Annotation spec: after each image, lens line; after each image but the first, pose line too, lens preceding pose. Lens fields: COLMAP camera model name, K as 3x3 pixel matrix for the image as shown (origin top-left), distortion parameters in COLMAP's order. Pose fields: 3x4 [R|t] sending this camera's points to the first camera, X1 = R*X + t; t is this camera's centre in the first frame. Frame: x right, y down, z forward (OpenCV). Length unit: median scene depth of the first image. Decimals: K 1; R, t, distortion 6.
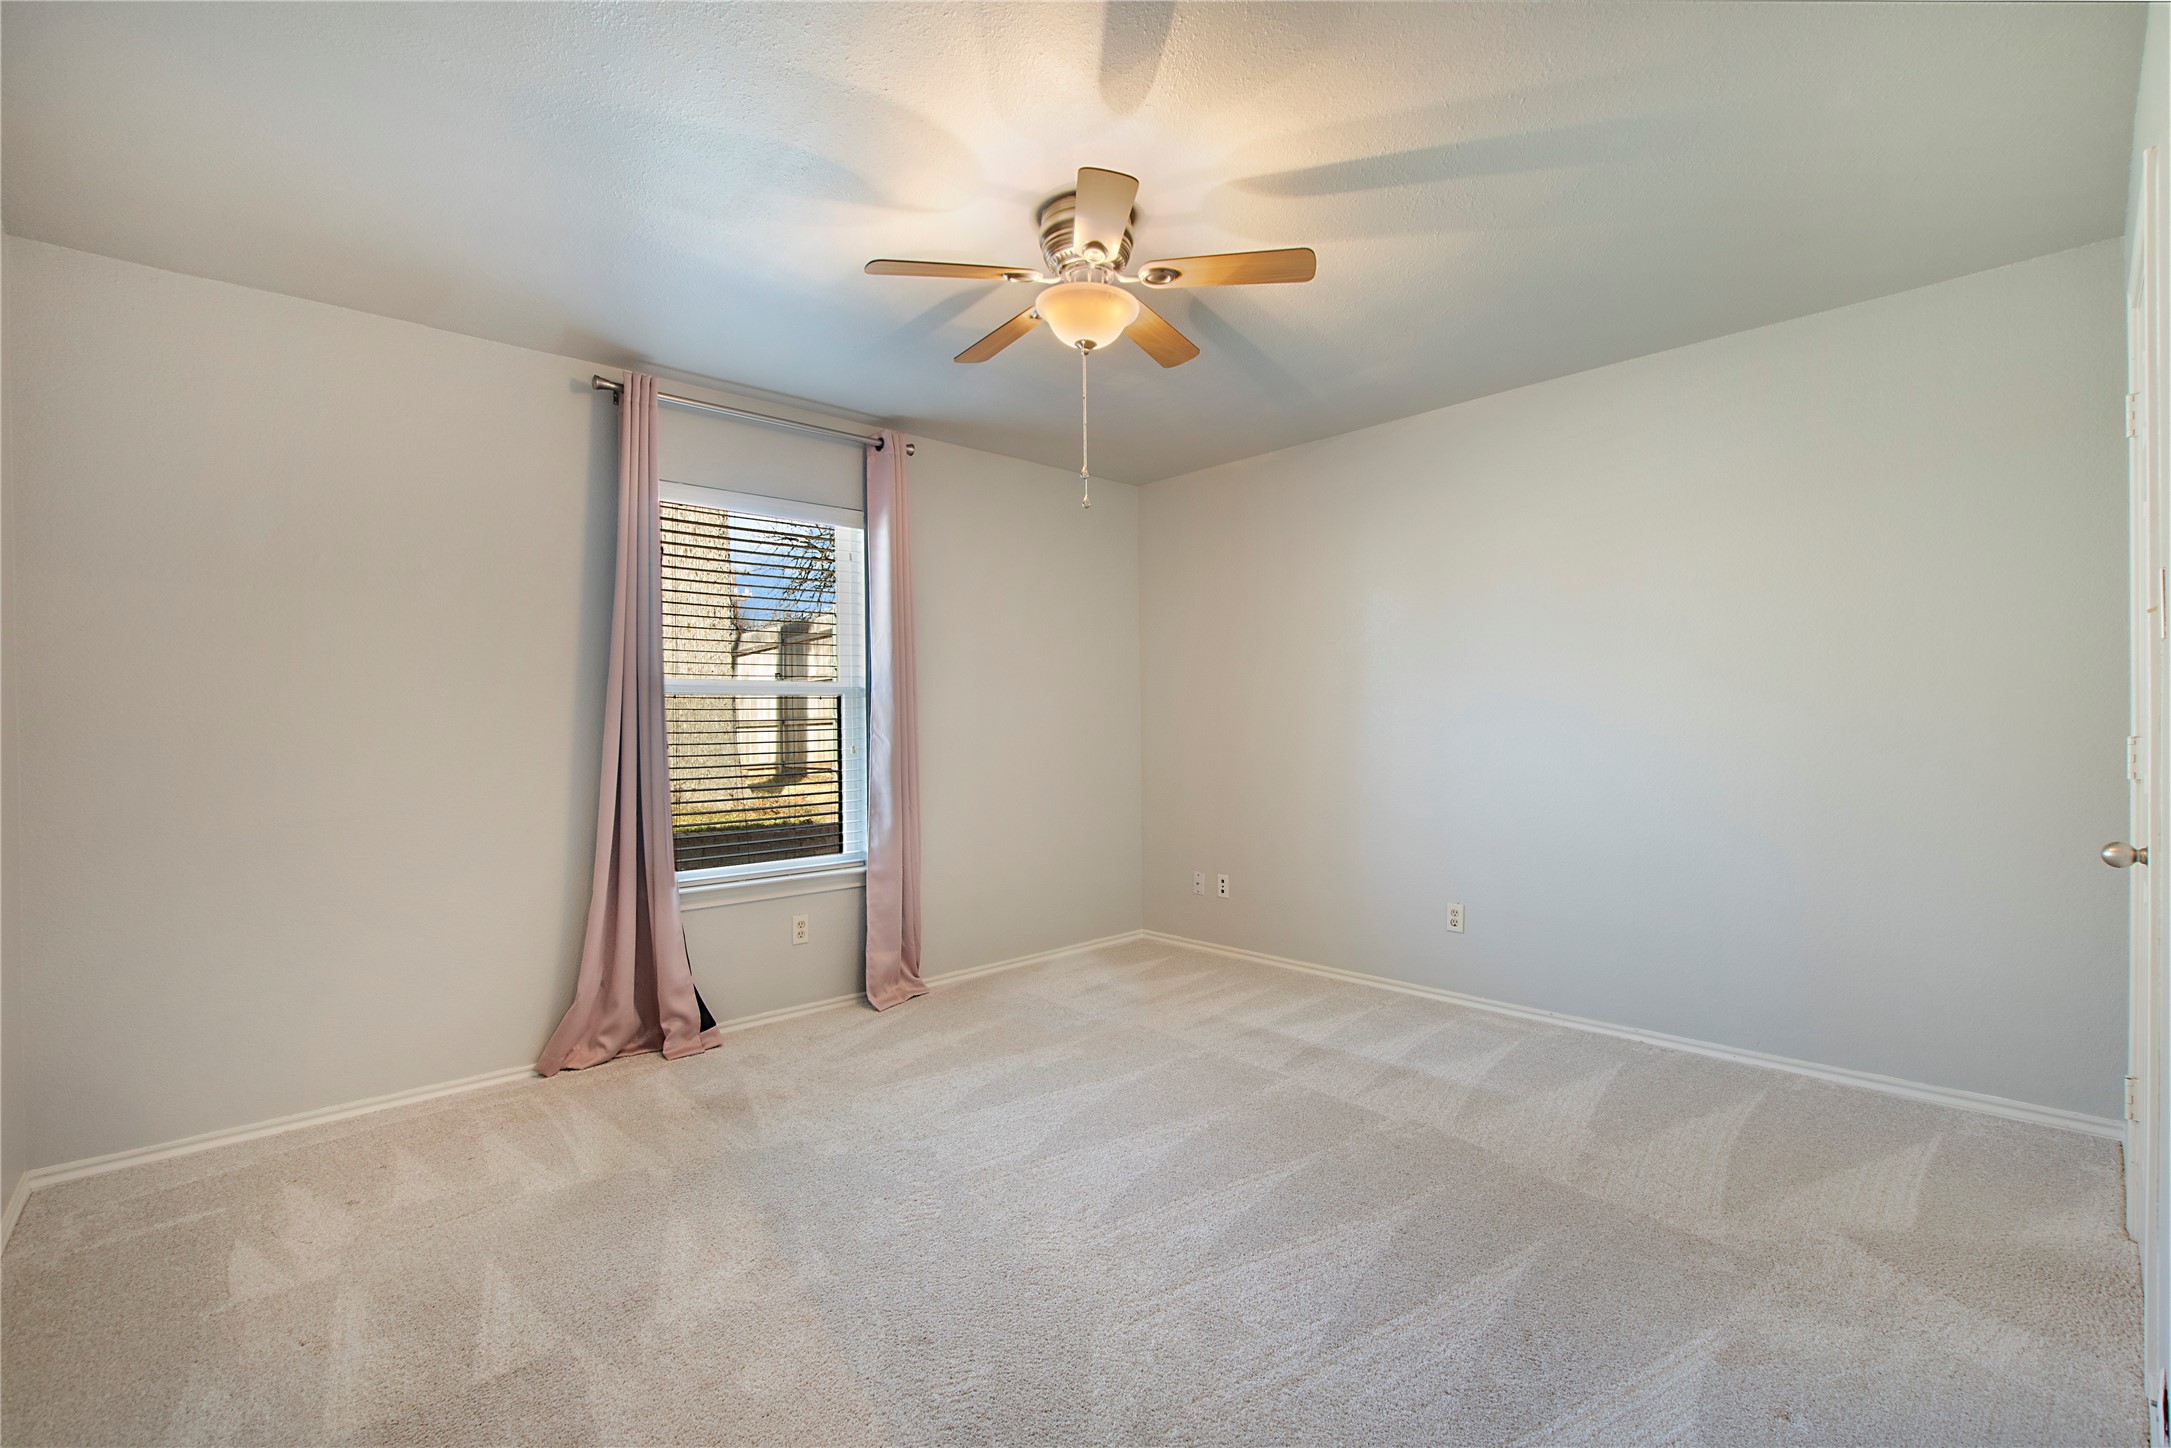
lens RADIAL K [[963.8, 0, 1081.9], [0, 963.8, 730.9], [0, 0, 1]] dist [-0.023604, 0.001107]
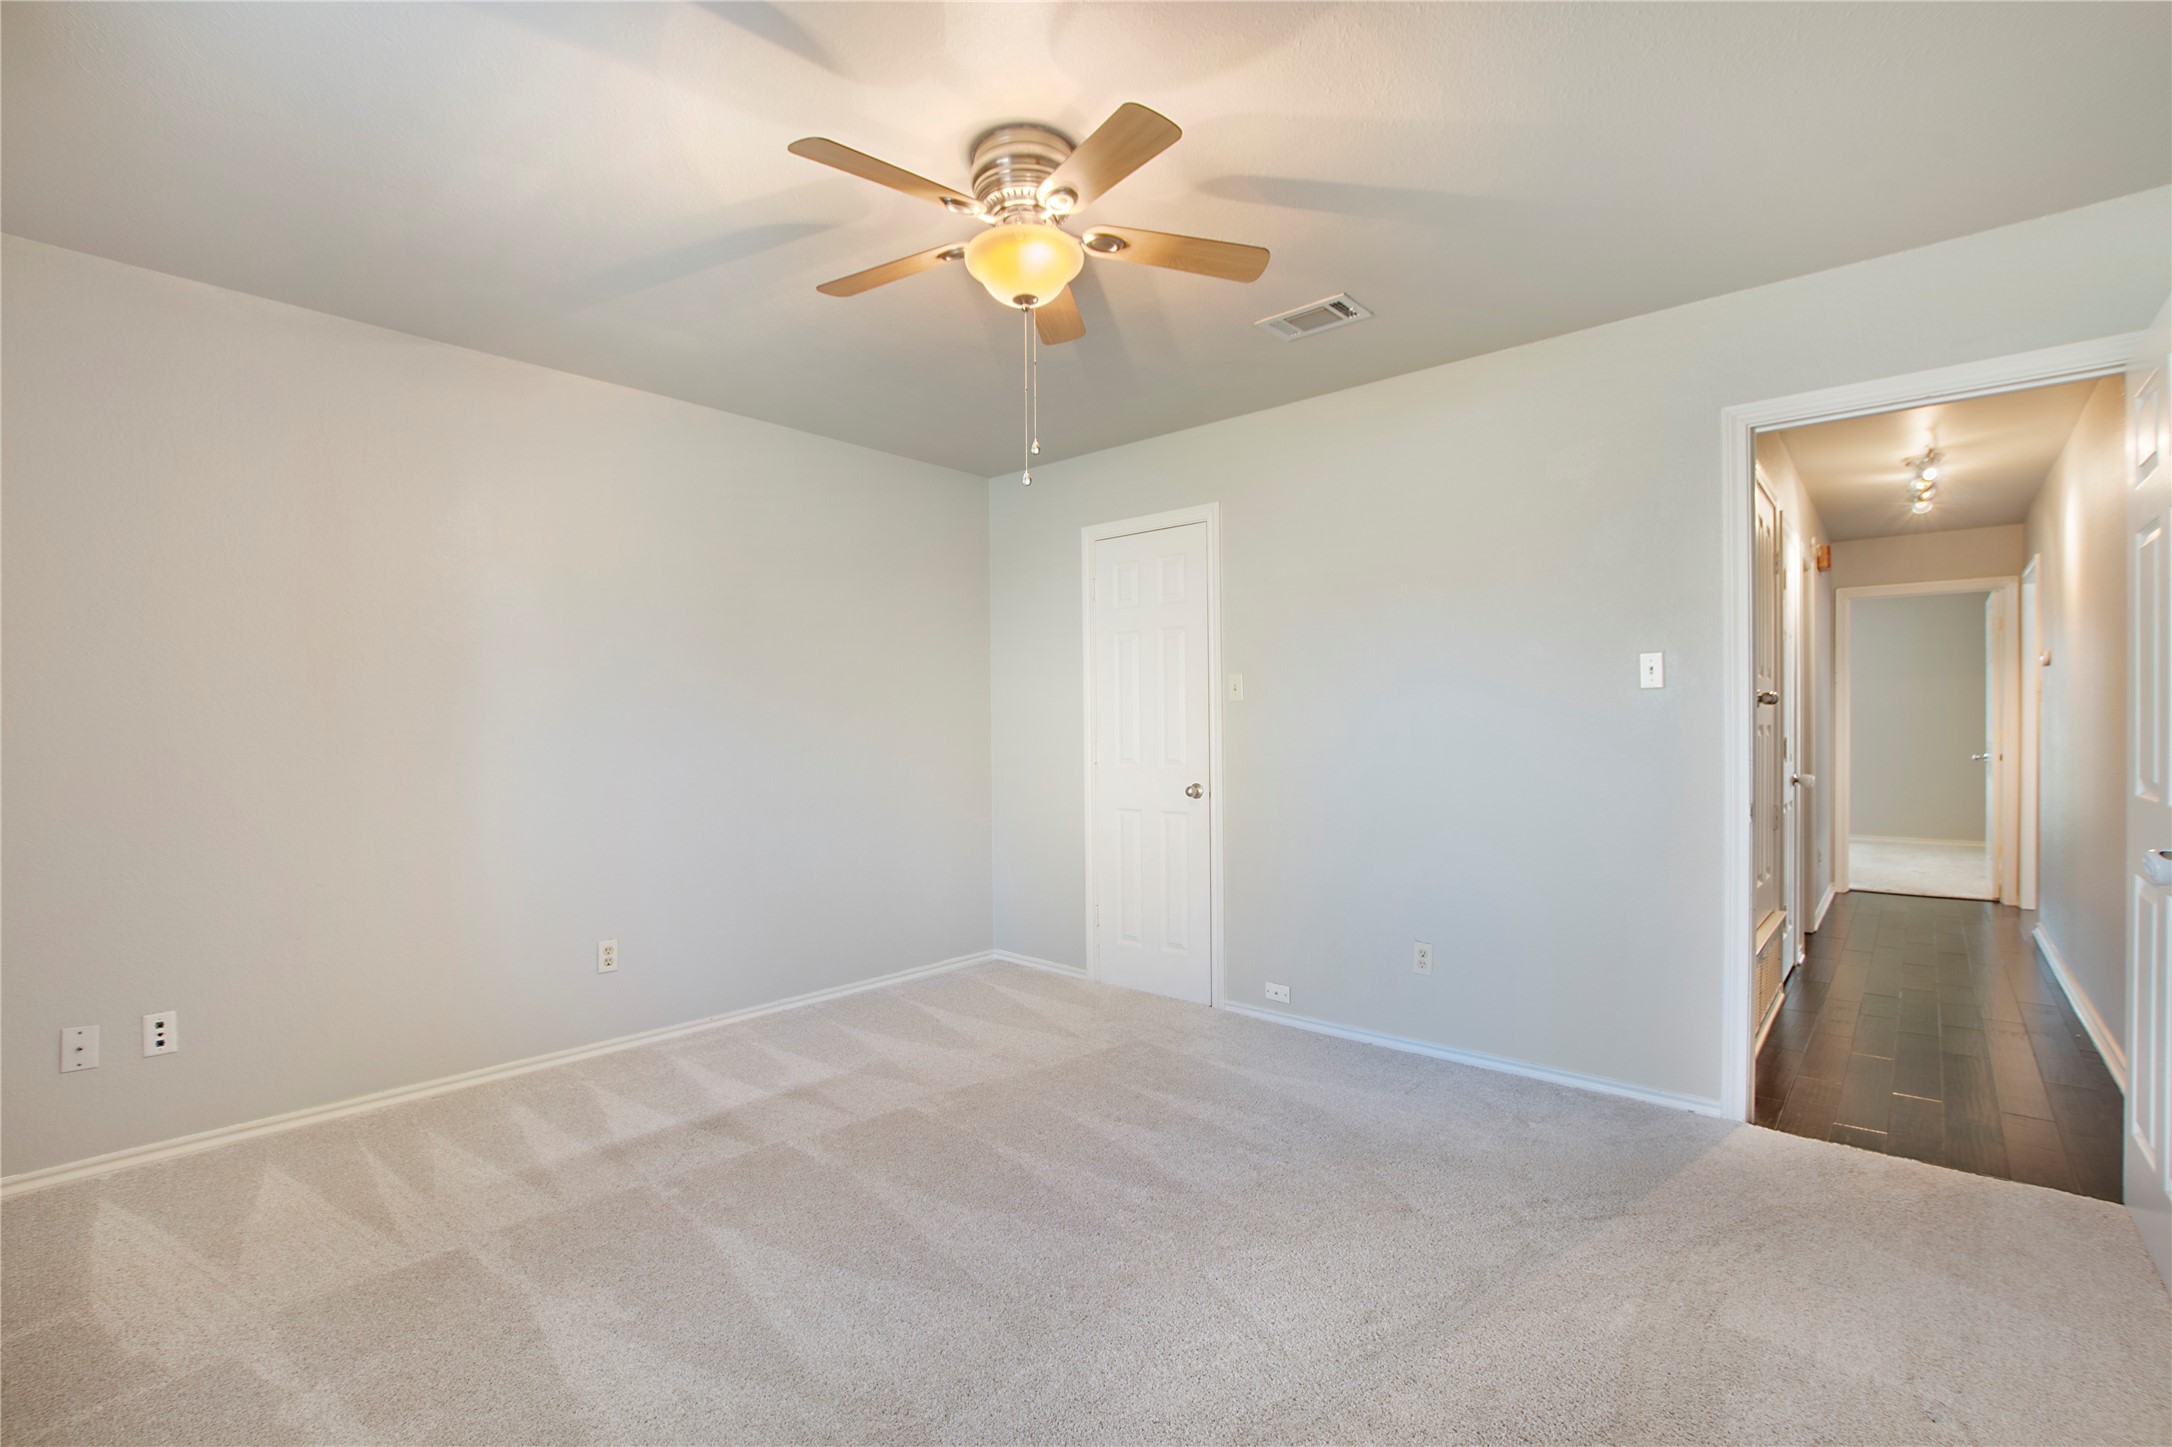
lens RADIAL K [[964.3, 0, 1082.4], [0, 964.3, 730.4], [0, 0, 1]] dist [-0.023604, 0.001107]
pose [[-0.094765, 0.012749, 0.995418, -0.644325], [0.013423, 0.999843, -0.011528, 0.001323], [-0.995409, 0.012269, -0.094922, 0.765455]]
